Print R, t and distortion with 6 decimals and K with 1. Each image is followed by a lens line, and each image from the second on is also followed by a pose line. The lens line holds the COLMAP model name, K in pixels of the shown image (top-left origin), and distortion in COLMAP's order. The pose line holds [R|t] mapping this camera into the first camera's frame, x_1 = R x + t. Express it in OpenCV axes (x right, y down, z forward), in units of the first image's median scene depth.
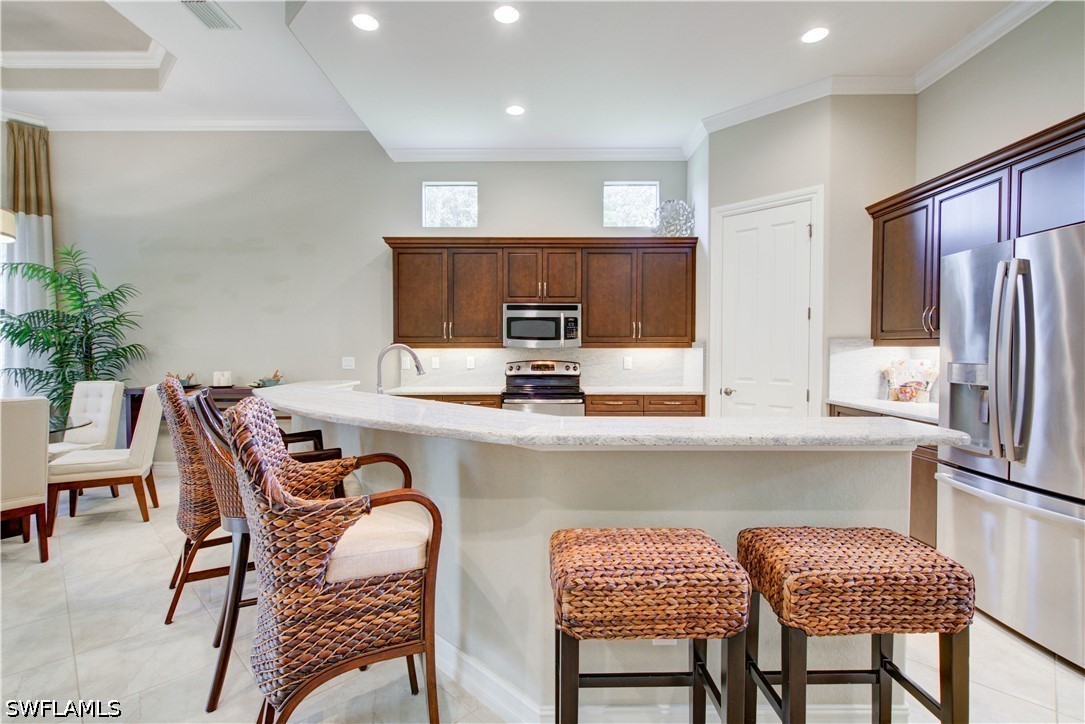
lens RADIAL K [[506.1, 0, 540.9], [0, 506.1, 363.5], [0, 0, 1]] dist [0.001924, -0.001728]
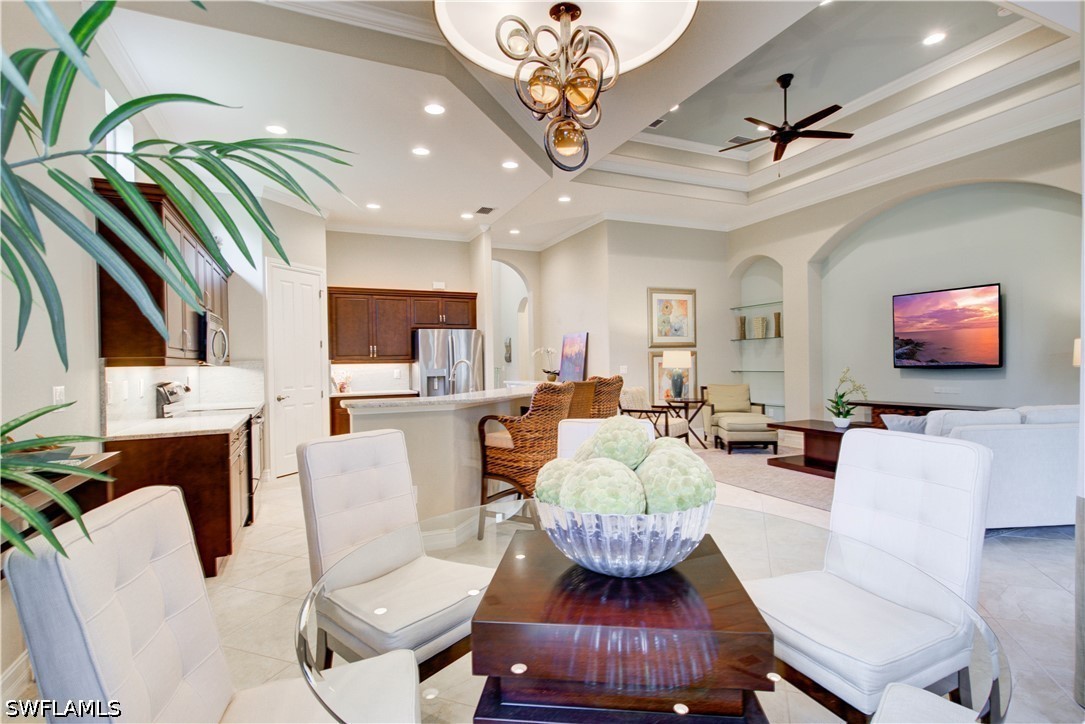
lens RADIAL K [[523.1, 0, 534.6], [0, 523.1, 362.2], [0, 0, 1]] dist [0.002308, -0.000300]
pose [[-0.395774, 0.008537, 0.918308, -1.056731], [0.043162, 0.999025, 0.009314, -0.021297], [-0.917333, 0.043322, -0.395757, 0.841769]]
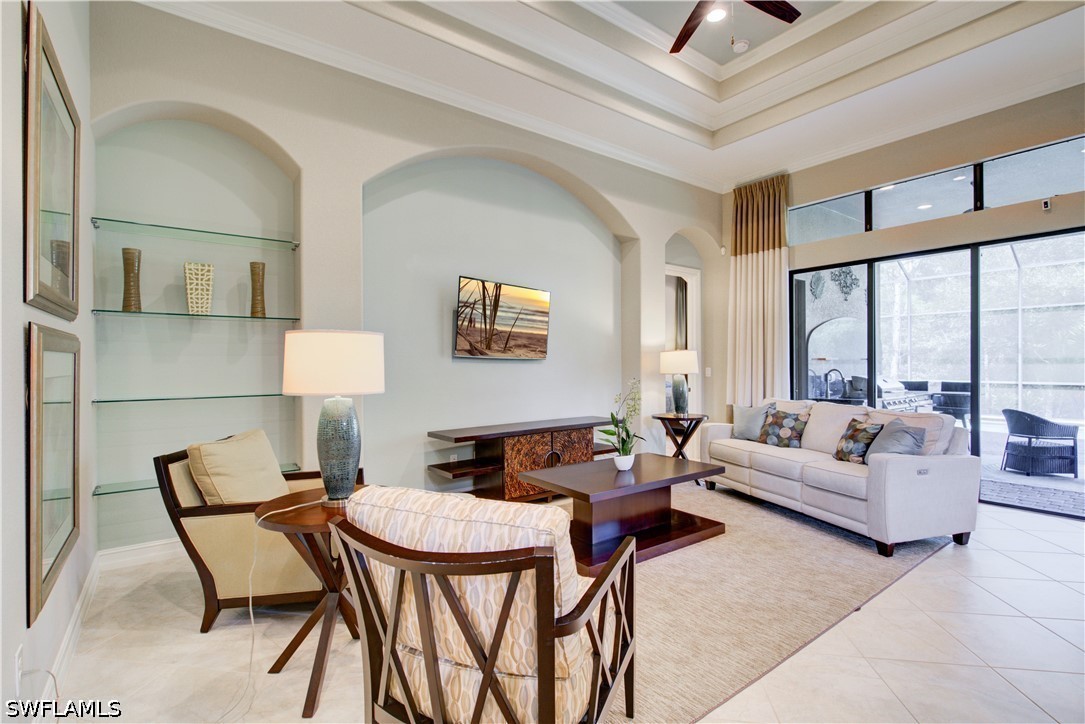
lens RADIAL K [[506.1, 0, 540.9], [0, 506.1, 363.5], [0, 0, 1]] dist [0.001924, -0.001728]
pose [[-0.805396, 0.005109, -0.592715, 0.309853], [-0.011612, 0.999635, 0.024396, -0.008220], [0.592623, 0.026531, -0.805043, 0.273432]]
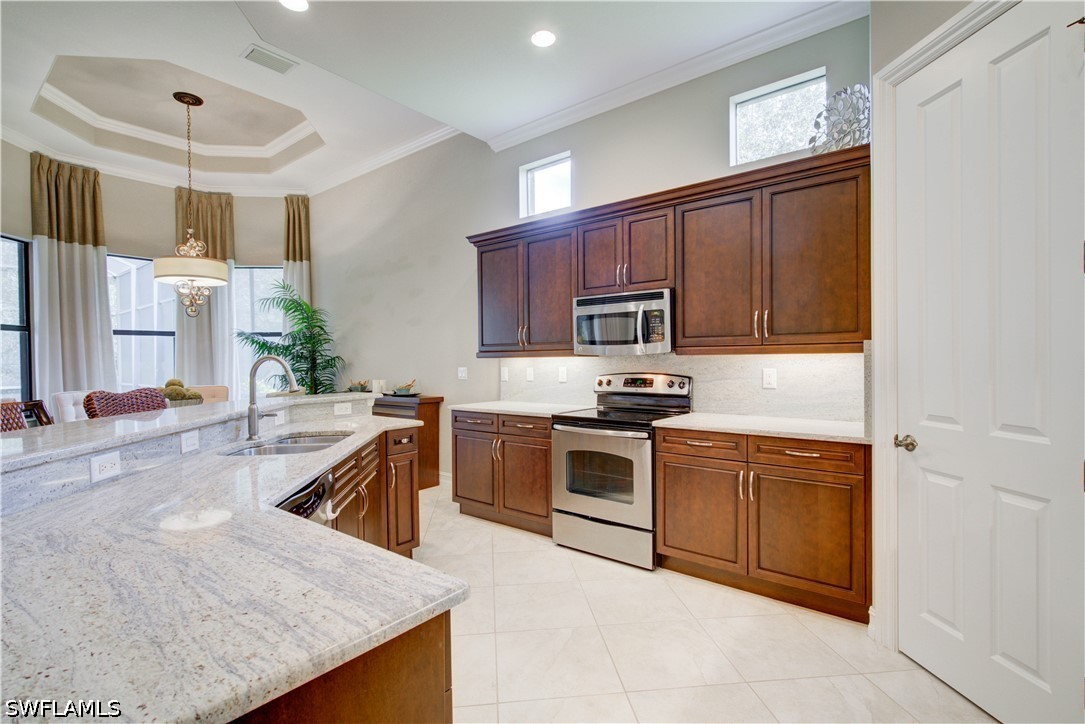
lens RADIAL K [[506.1, 0, 540.9], [0, 506.1, 363.5], [0, 0, 1]] dist [0.001924, -0.001728]
pose [[0.777950, -0.001593, -0.628324, 0.364014], [-0.006731, 0.999918, -0.010868, -0.011006], [0.628290, 0.012684, 0.777875, 0.370283]]
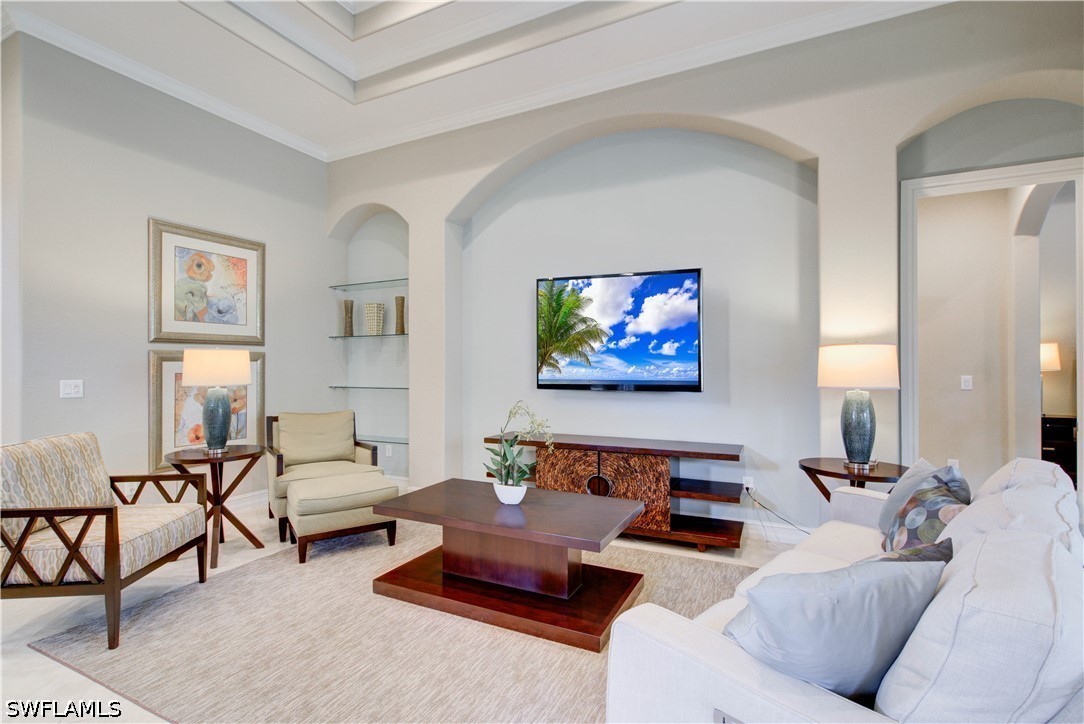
lens RADIAL K [[505.6, 0, 540.4], [0, 505.6, 363.5], [0, 0, 1]] dist [0.001924, -0.001728]
pose [[-0.893954, 0.004324, 0.448138, -0.543946], [0.015267, 0.999667, 0.020810, -0.009064], [-0.447898, 0.025445, -0.893722, 0.254712]]
